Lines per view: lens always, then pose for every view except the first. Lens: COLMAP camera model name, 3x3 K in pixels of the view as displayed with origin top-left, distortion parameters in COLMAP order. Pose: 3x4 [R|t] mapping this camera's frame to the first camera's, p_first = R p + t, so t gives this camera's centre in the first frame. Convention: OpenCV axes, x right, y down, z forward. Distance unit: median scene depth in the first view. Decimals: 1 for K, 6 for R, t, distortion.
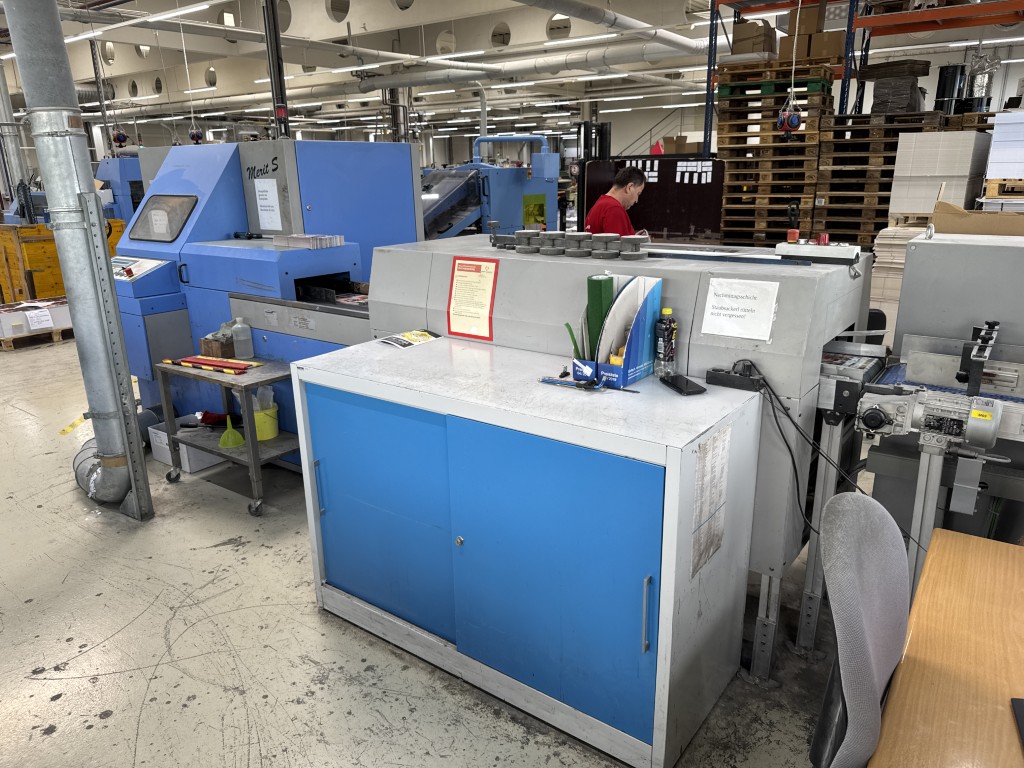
lens RADIAL K [[724.1, 0, 511.1], [0, 724.1, 386.5], [0, 0, 1]] dist [0.044532, -0.064418]
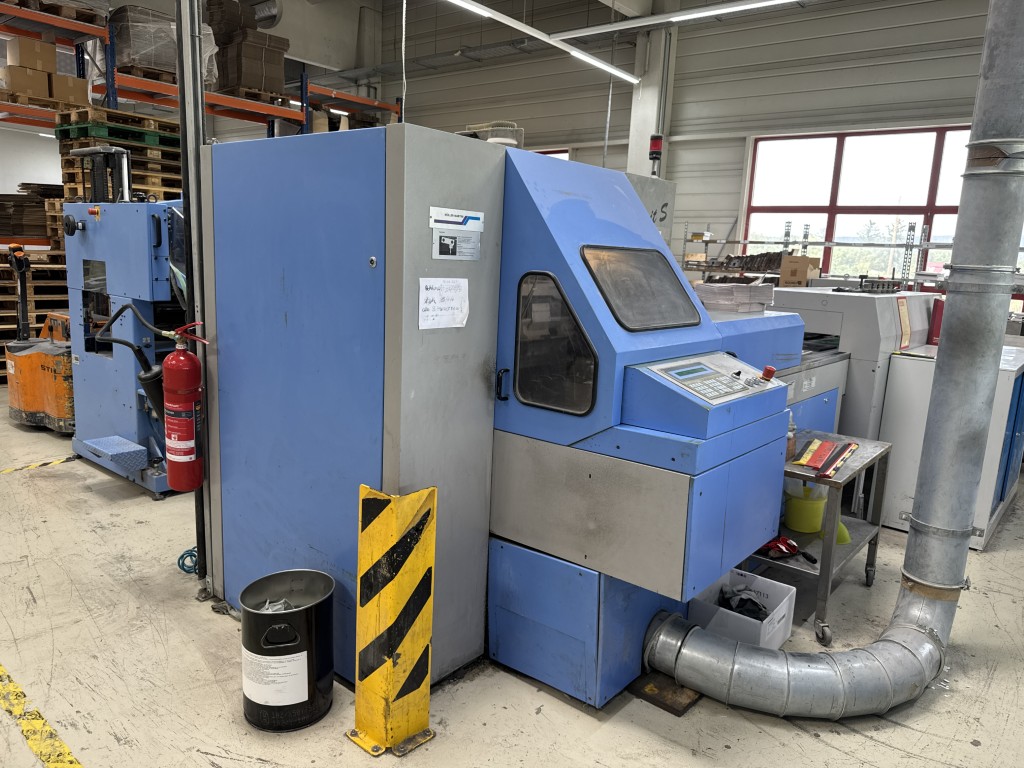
lens RADIAL K [[724.1, 0, 511.1], [0, 724.1, 386.5], [0, 0, 1]] dist [0.044532, -0.064418]
pose [[0.063156, -0.159641, 0.985153, -1.101621], [0.240855, 0.960384, 0.140187, -0.275844], [-0.968504, 0.228425, 0.099104, 1.120494]]
